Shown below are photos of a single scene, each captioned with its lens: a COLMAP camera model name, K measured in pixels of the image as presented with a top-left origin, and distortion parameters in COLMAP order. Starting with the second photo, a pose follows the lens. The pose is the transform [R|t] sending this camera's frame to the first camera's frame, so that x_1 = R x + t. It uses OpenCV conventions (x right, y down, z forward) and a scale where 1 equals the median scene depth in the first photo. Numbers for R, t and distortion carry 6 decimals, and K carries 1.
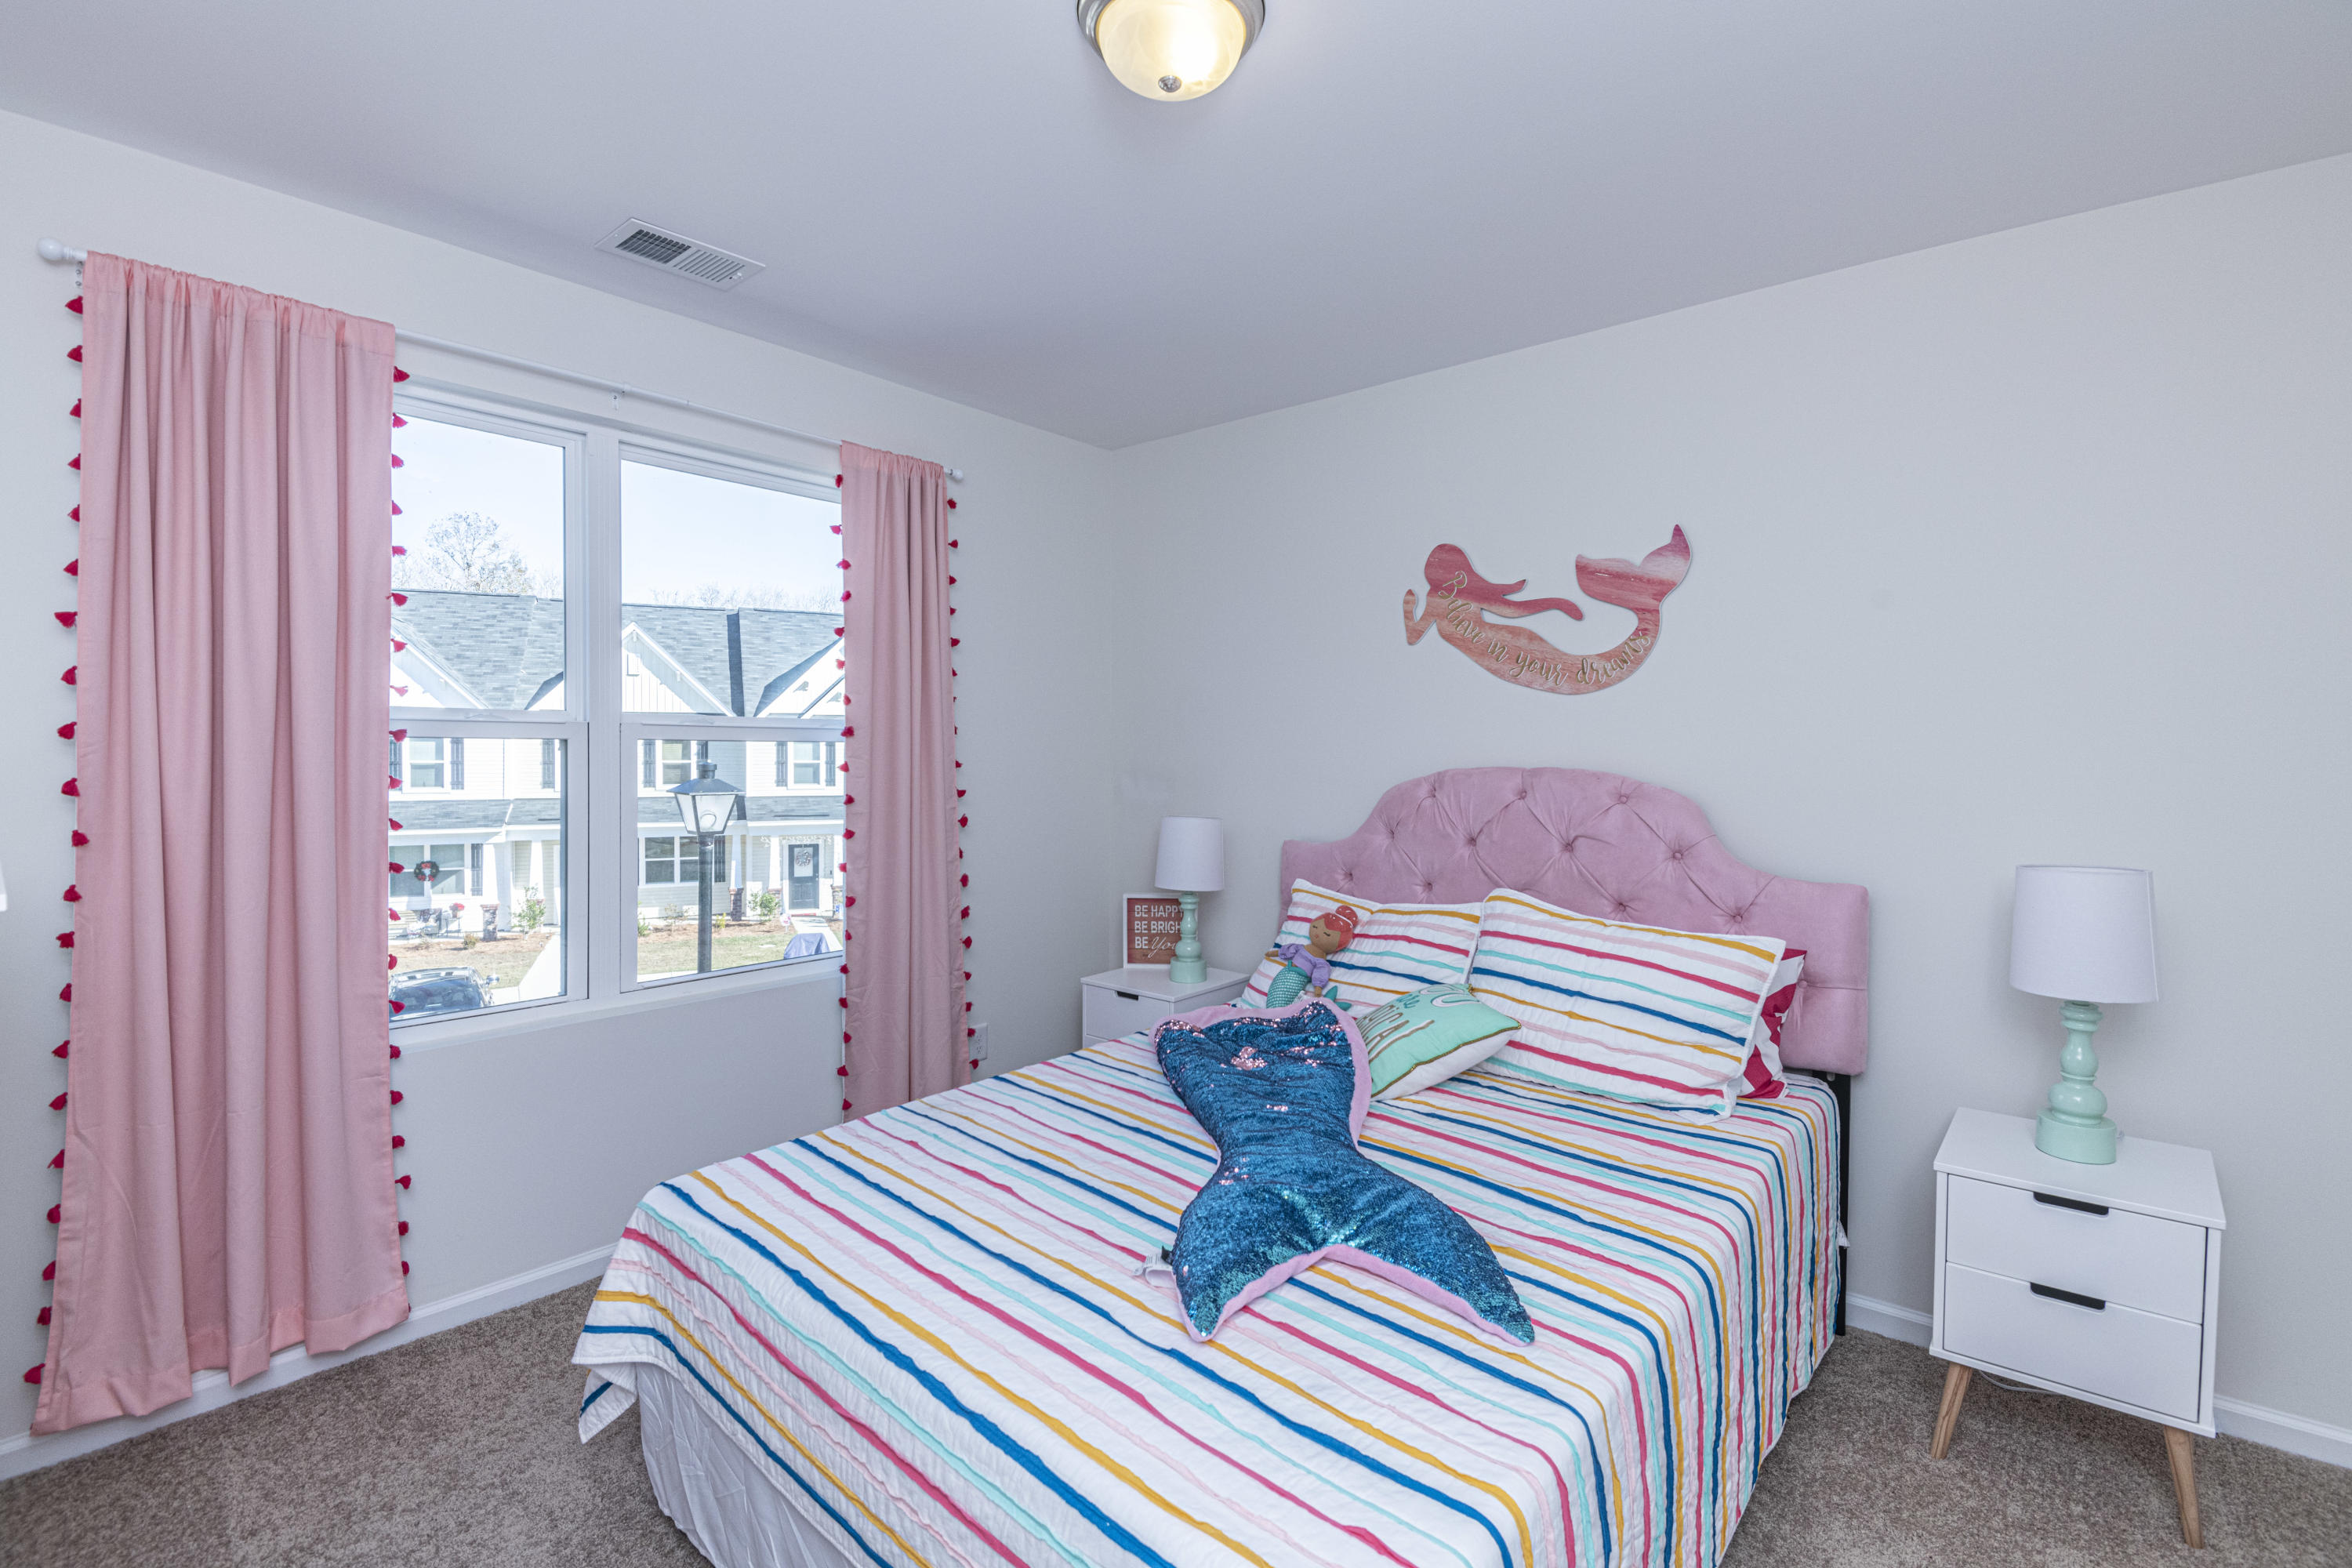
lens RADIAL K [[1057.5, 0, 1178.7], [0, 1057.5, 778.2], [0, 0, 1]] dist [0.019329, -0.019918]
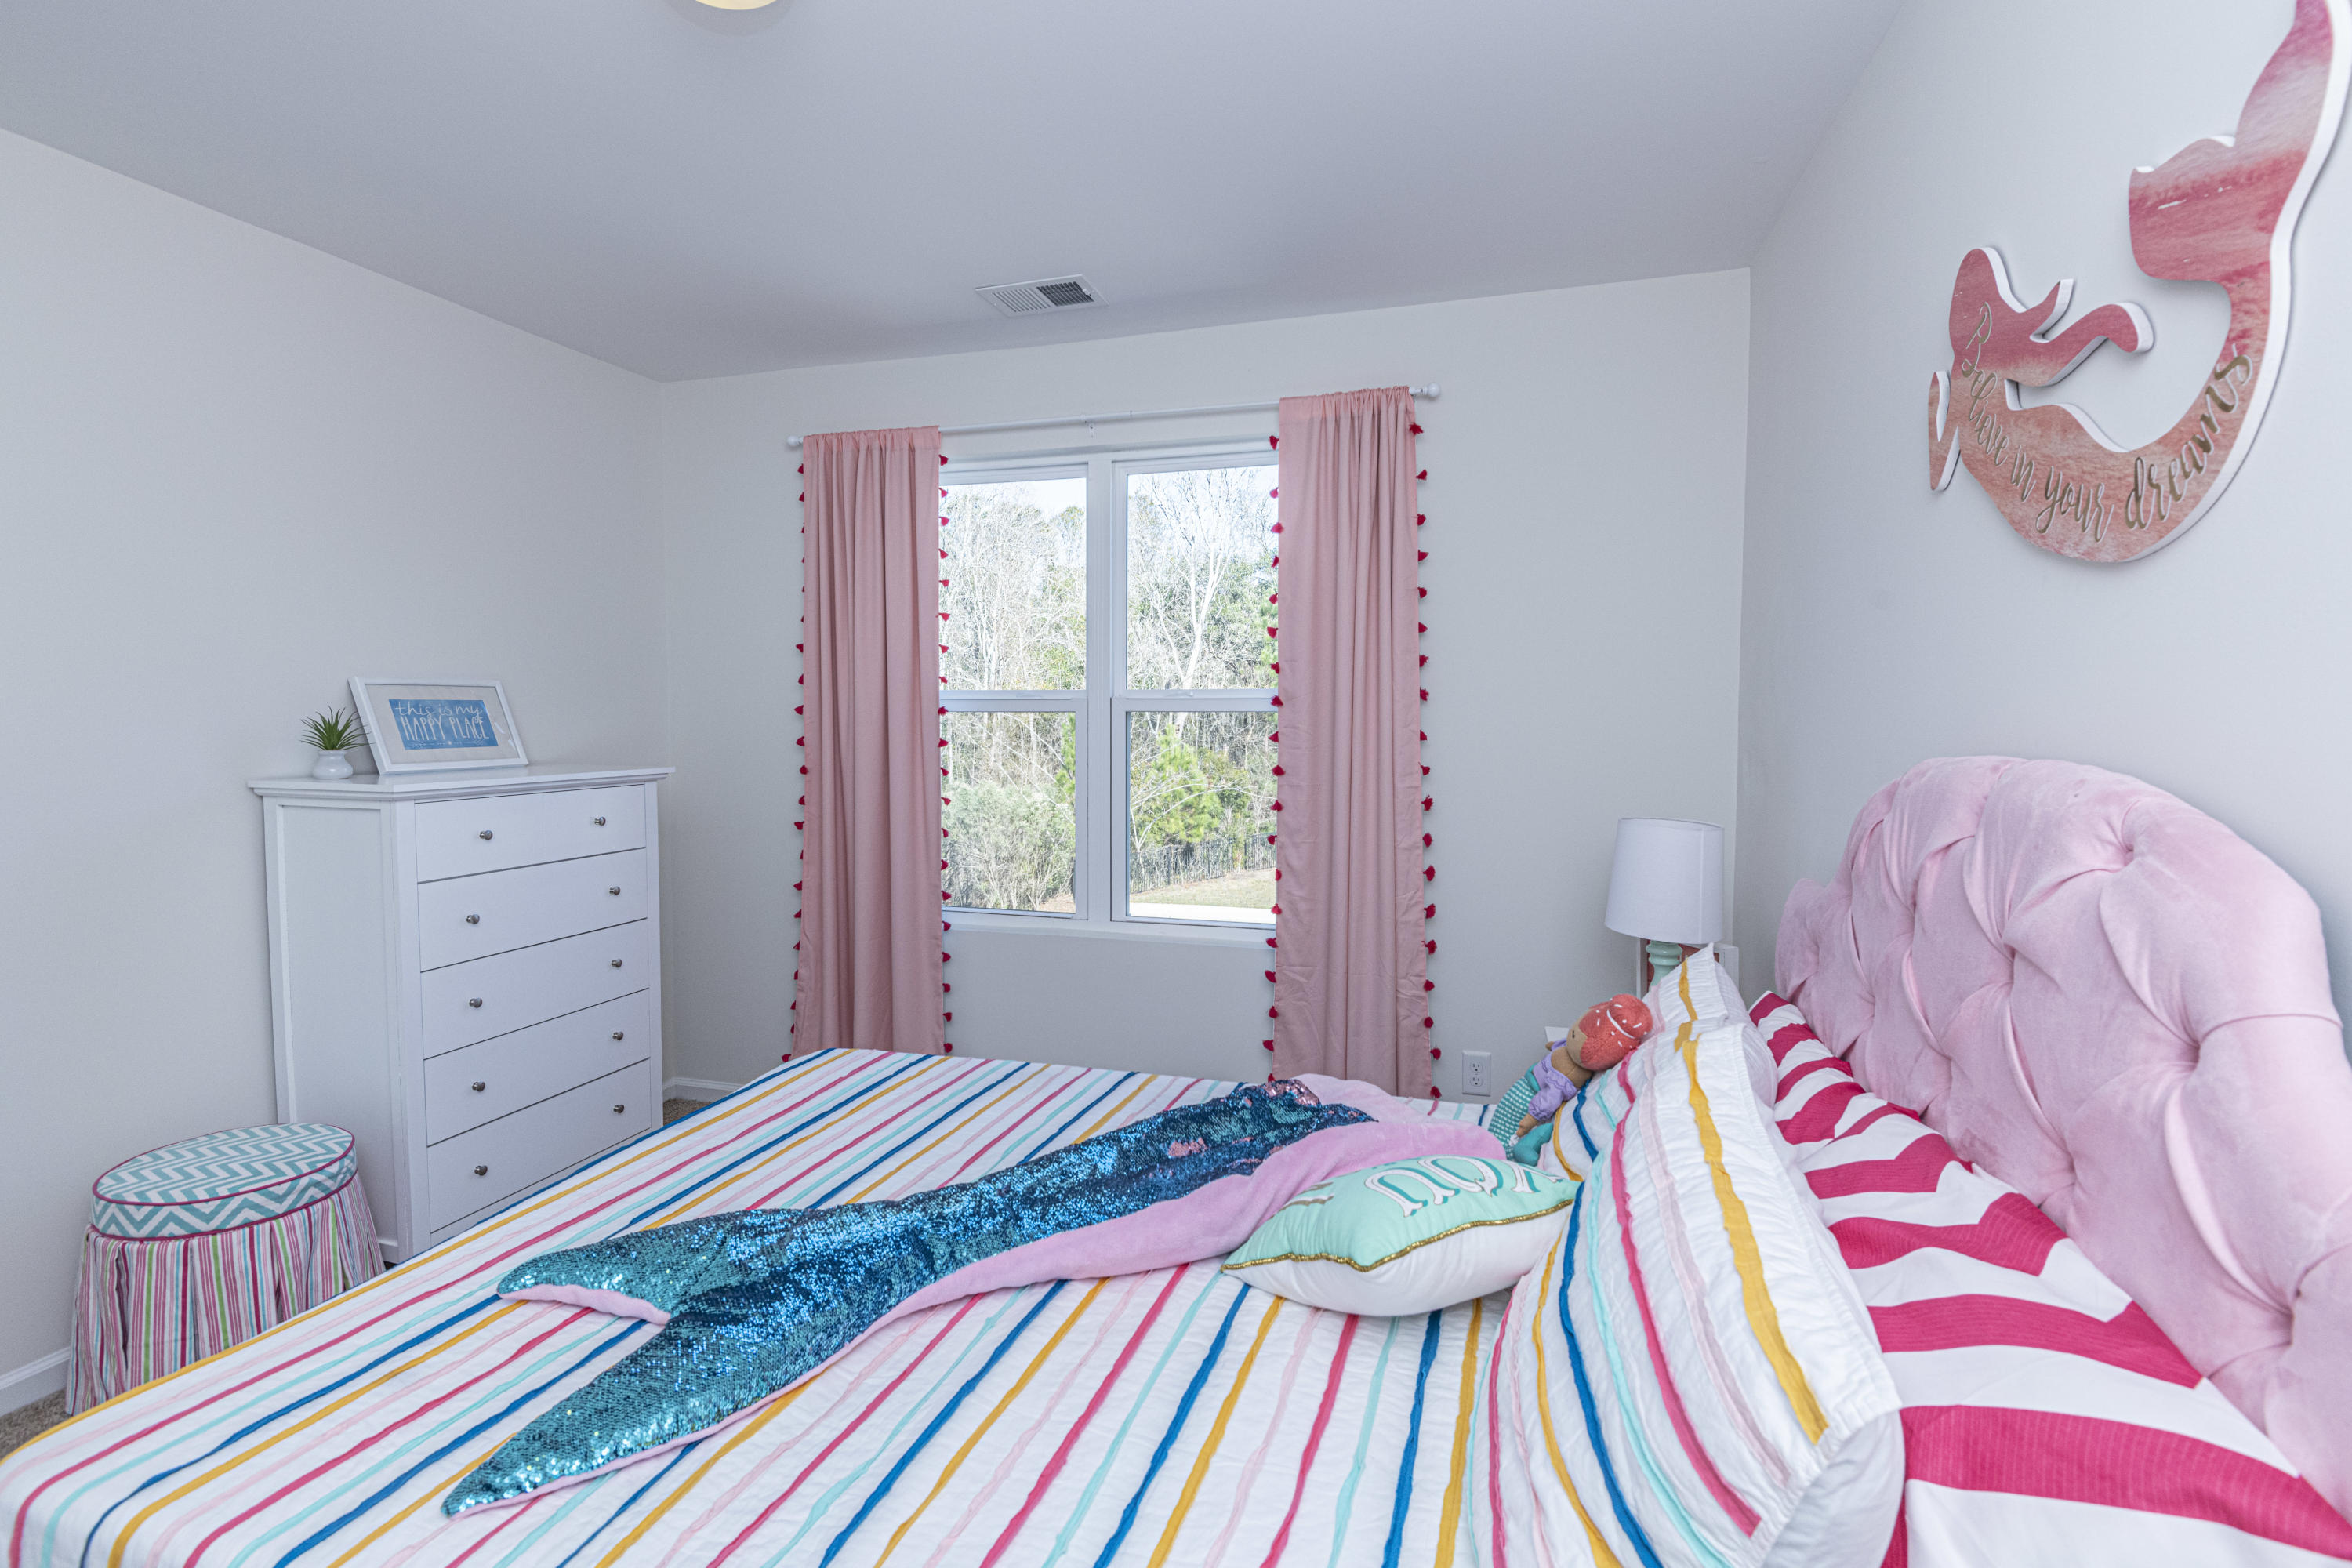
lens RADIAL K [[1057.5, 0, 1184.6], [0, 1057.5, 776.4], [0, 0, 1]] dist [0.019329, -0.019918]
pose [[0.410614, 0.047579, -0.910567, 0.583422], [-0.022214, 0.998863, 0.042175, -0.014732], [0.911539, 0.002910, 0.411204, 0.565610]]
